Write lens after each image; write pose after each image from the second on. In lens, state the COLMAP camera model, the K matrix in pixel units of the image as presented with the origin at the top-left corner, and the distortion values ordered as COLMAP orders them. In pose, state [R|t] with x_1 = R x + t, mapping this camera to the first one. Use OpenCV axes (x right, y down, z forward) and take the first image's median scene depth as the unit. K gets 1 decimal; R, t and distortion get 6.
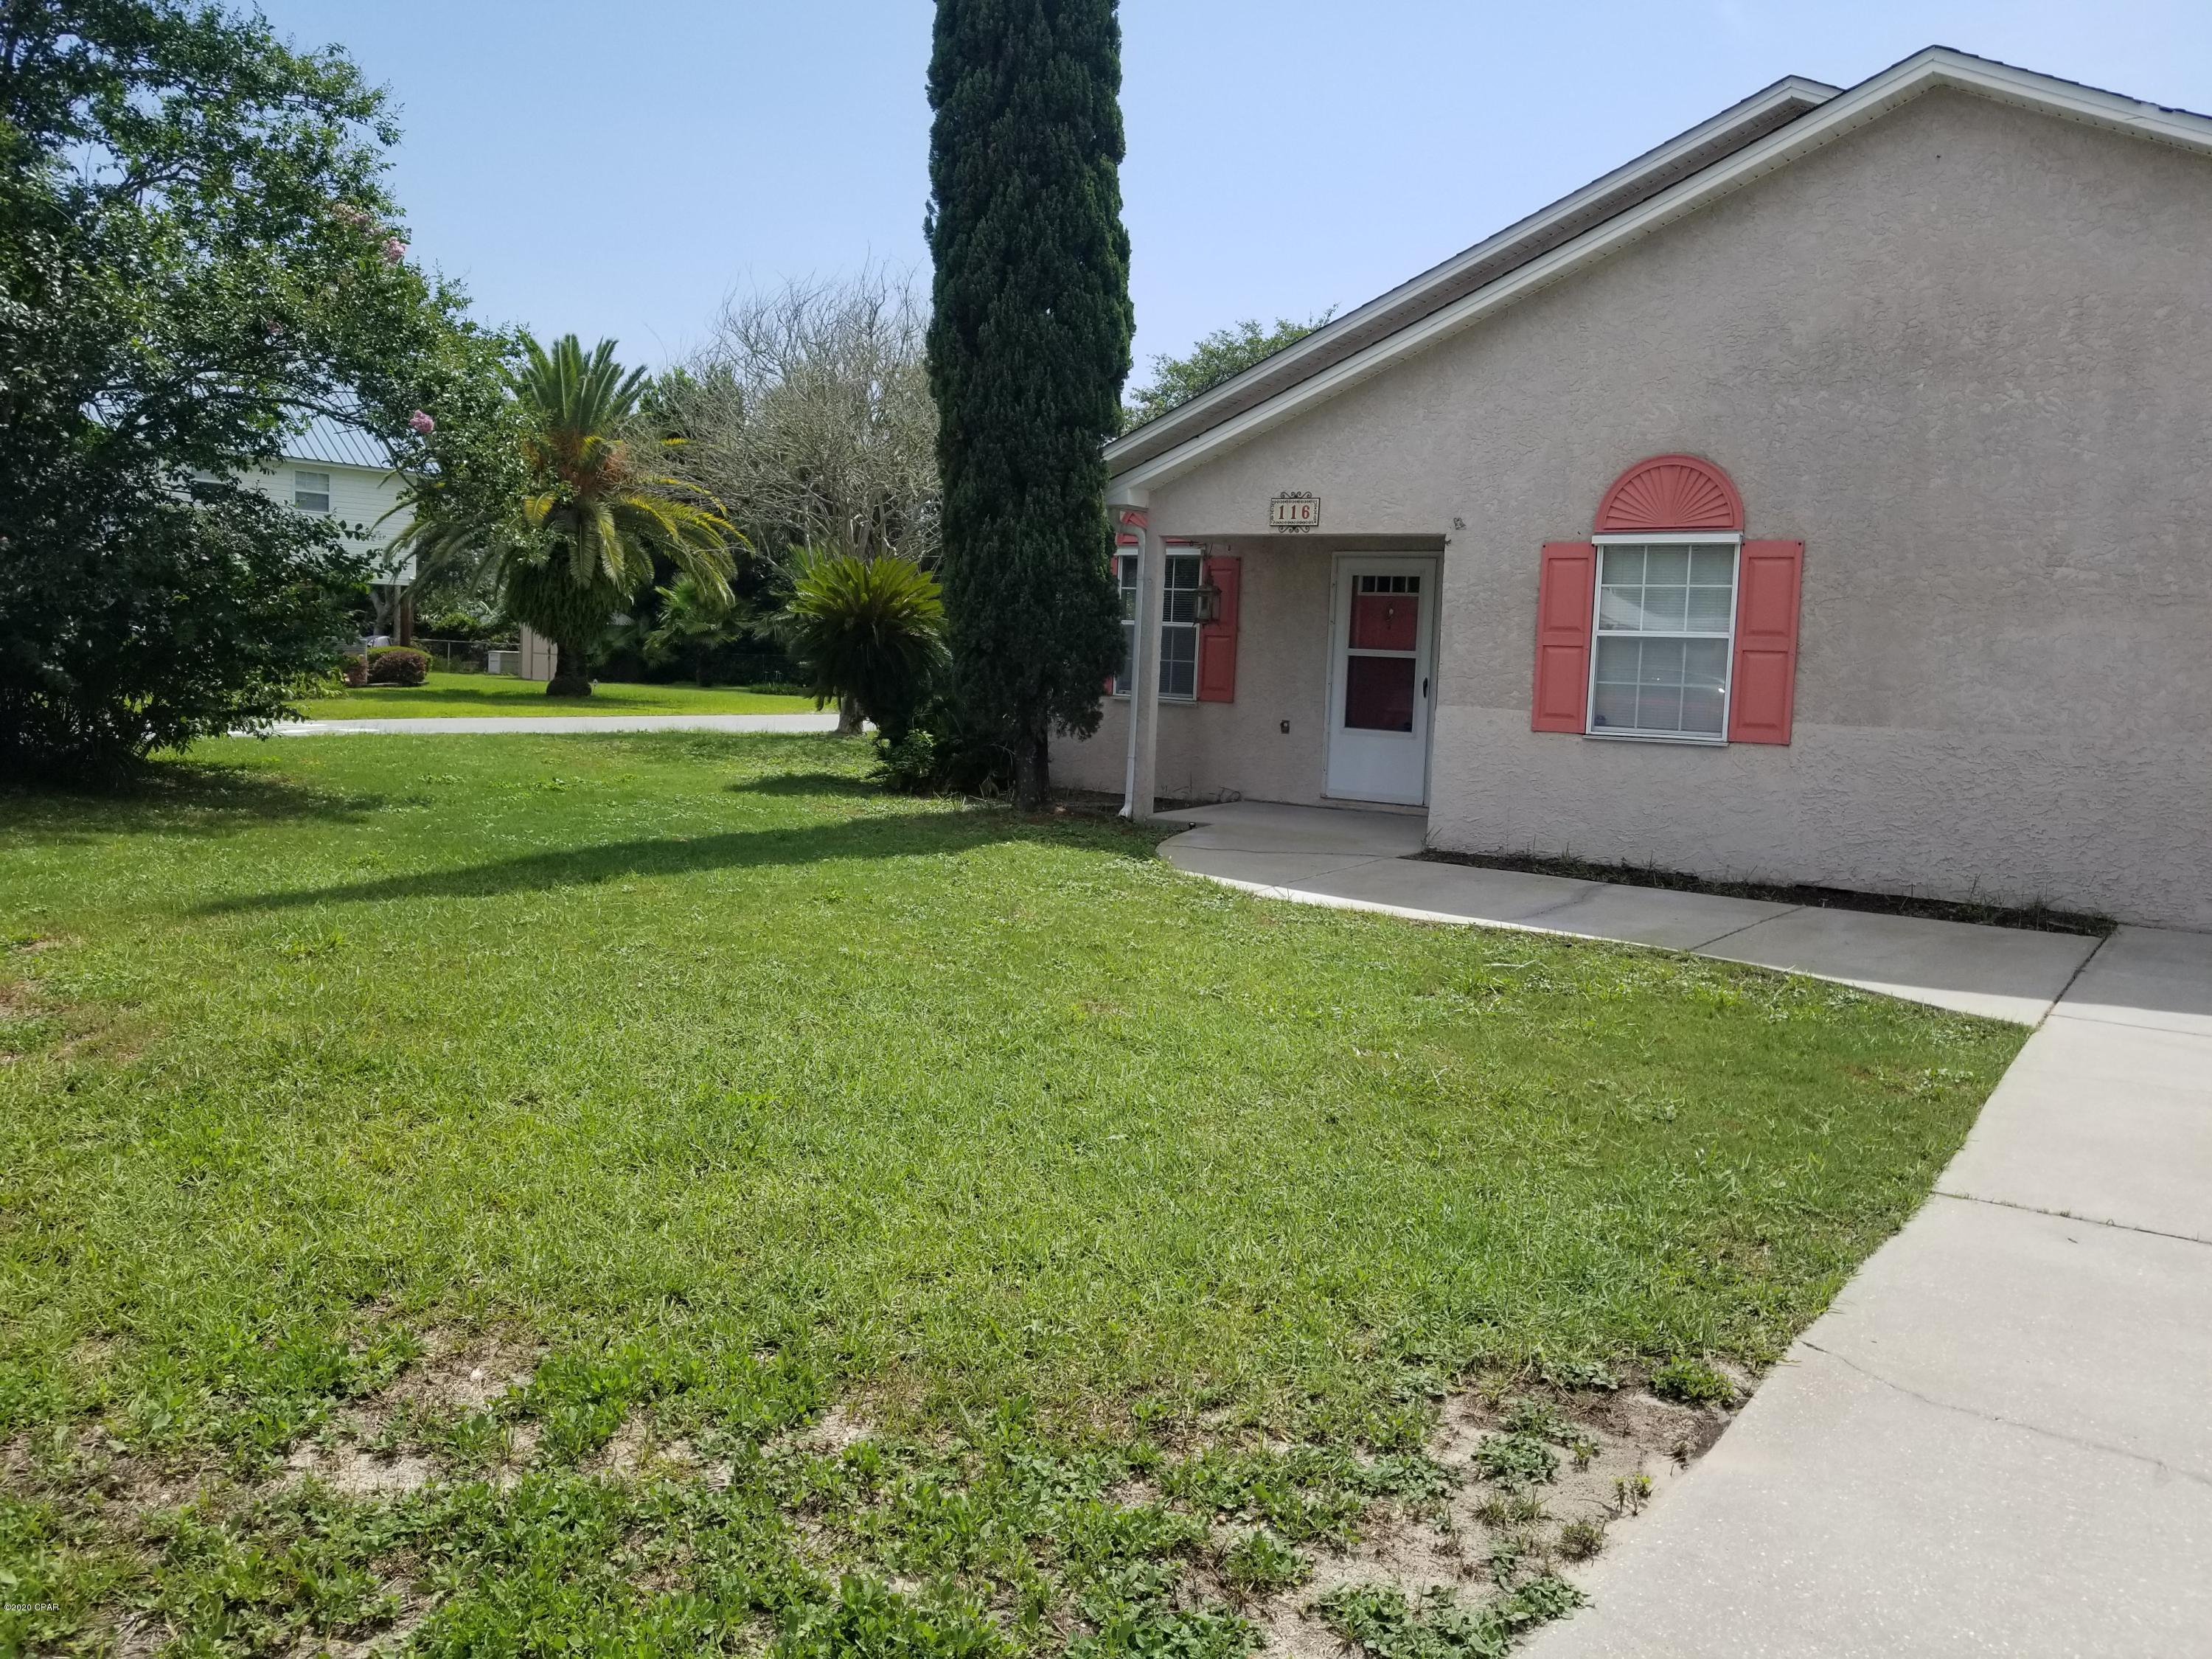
lens RADIAL K [[1733.2, 0, 1099.3], [0, 1733.2, 827.3], [0, 0, 1]] dist [0.054782, -0.097240]
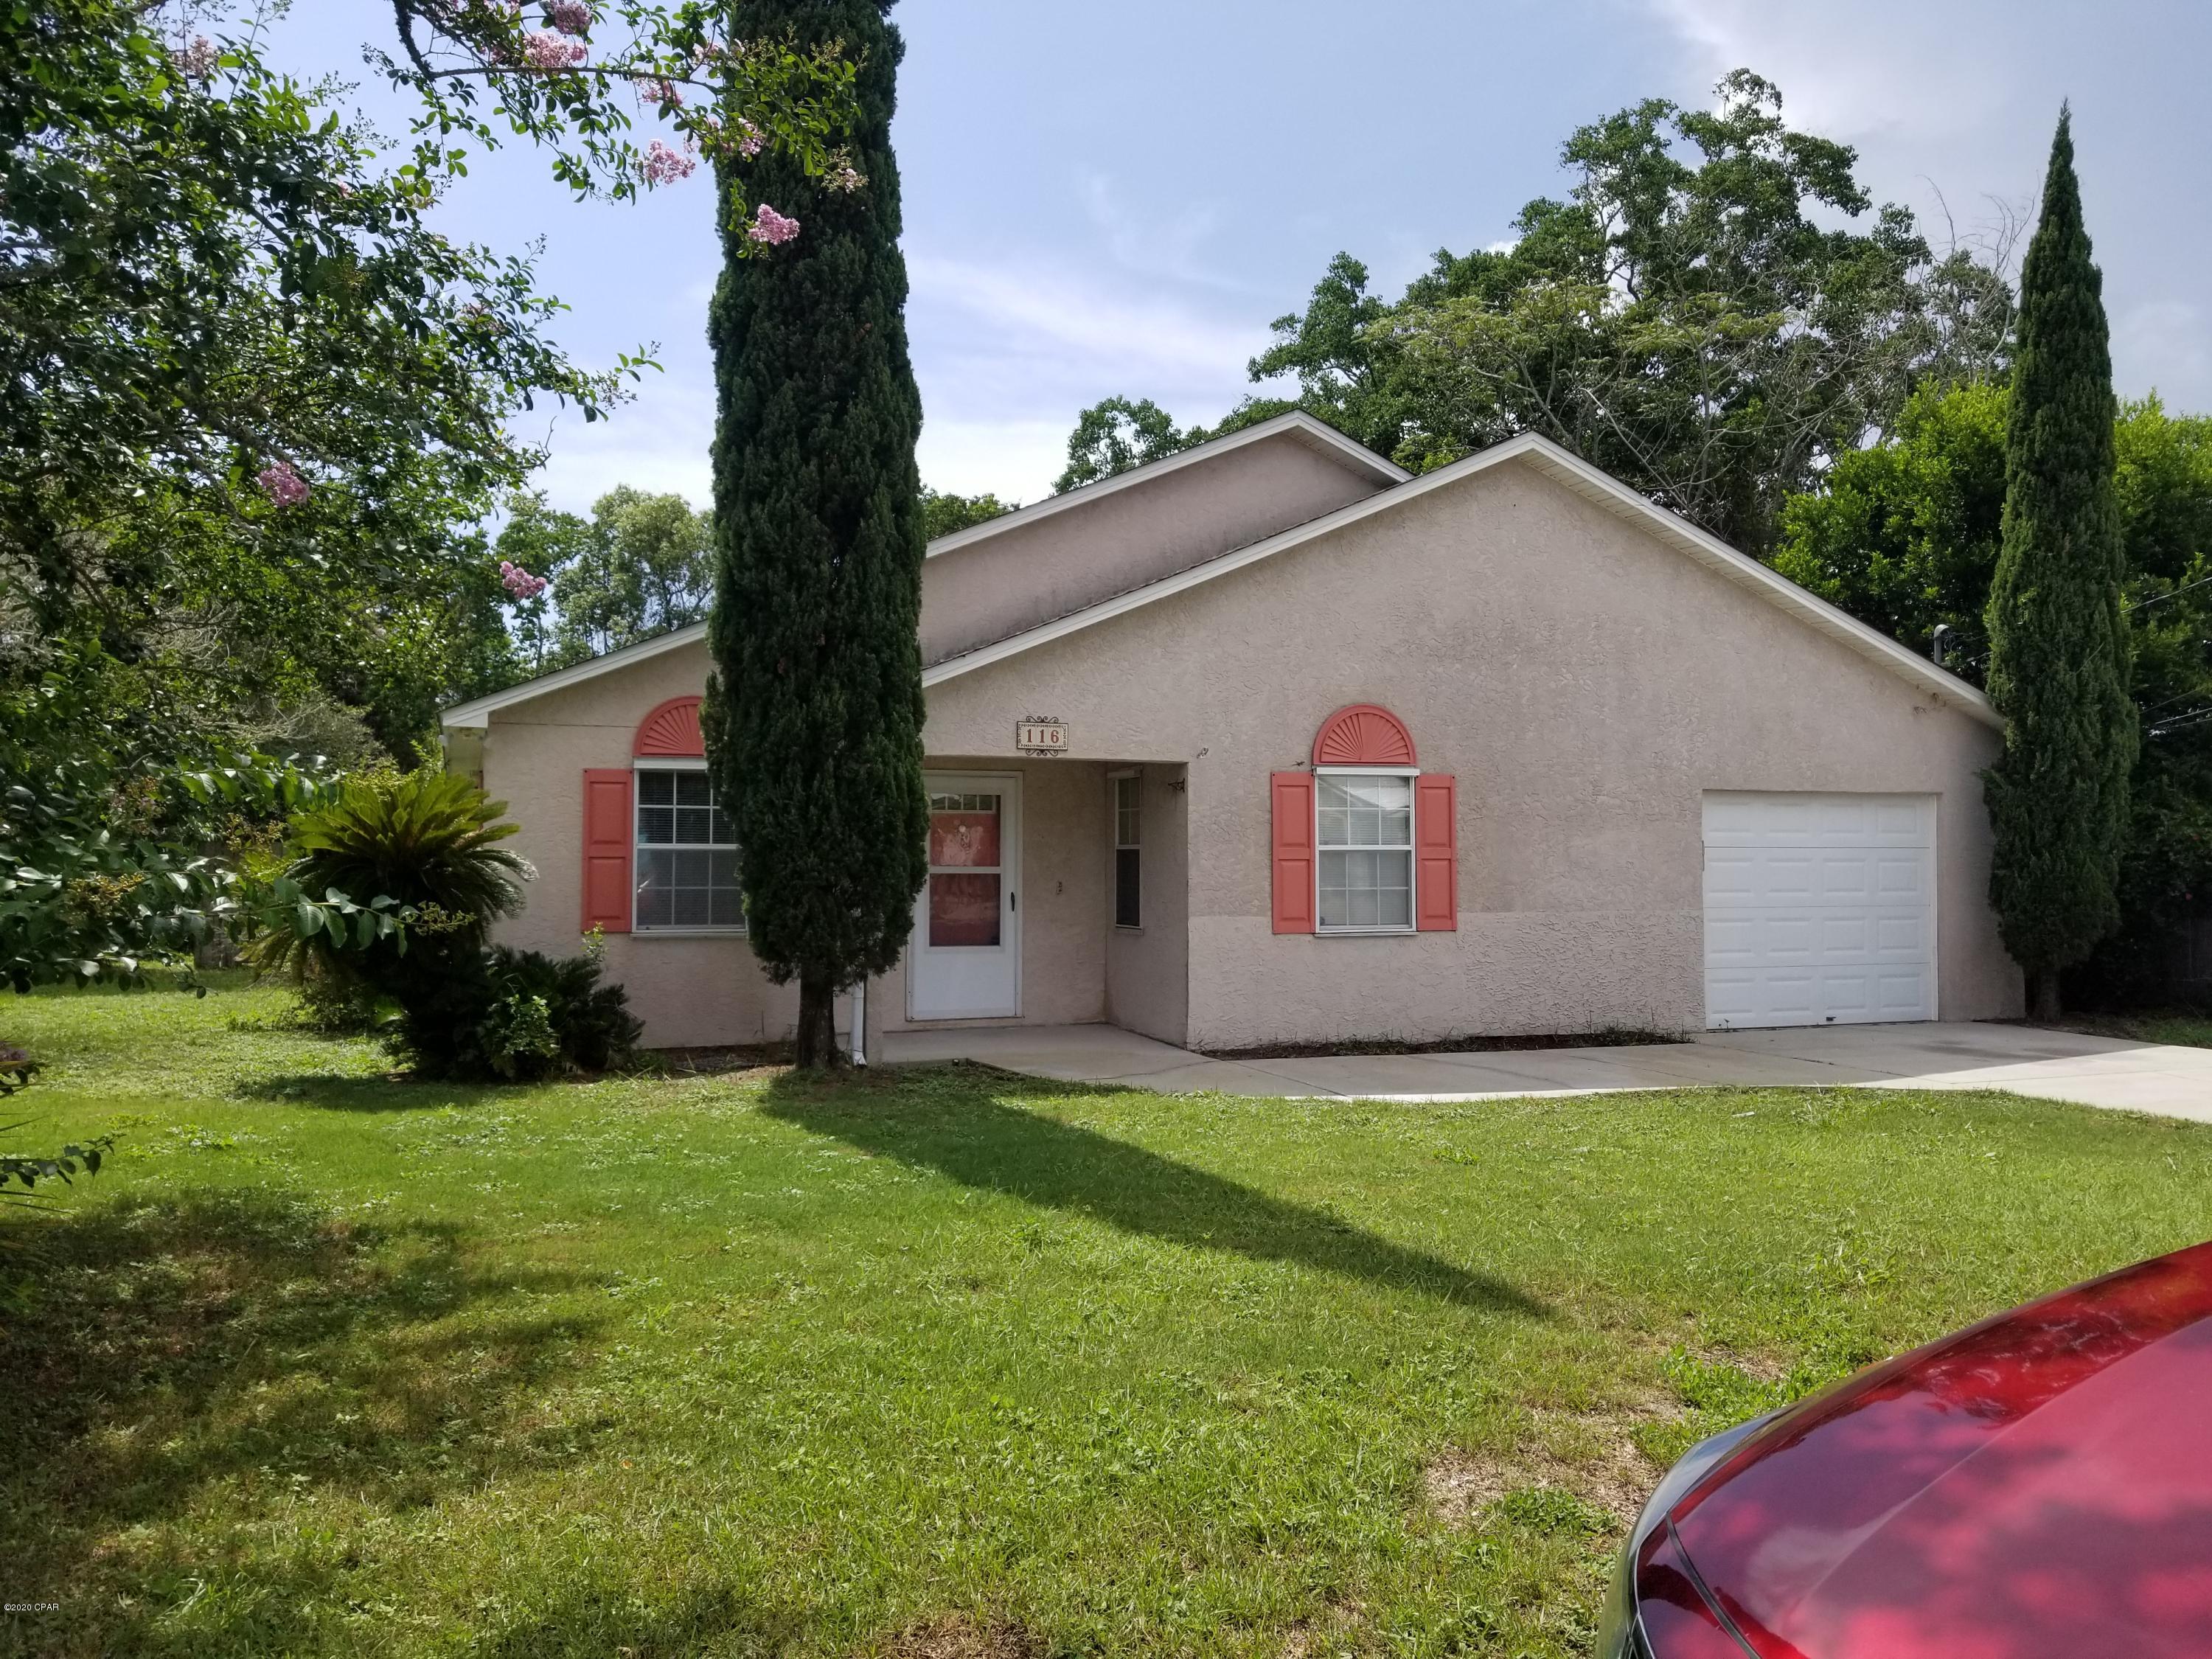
lens RADIAL K [[1733.2, 0, 1105.9], [0, 1733.2, 839.8], [0, 0, 1]] dist [0.054782, -0.097240]
pose [[0.581191, -0.023969, 0.813414, -0.784570], [0.107434, 0.993077, -0.047500, -0.078640], [-0.806644, 0.114995, 0.579742, 0.442616]]
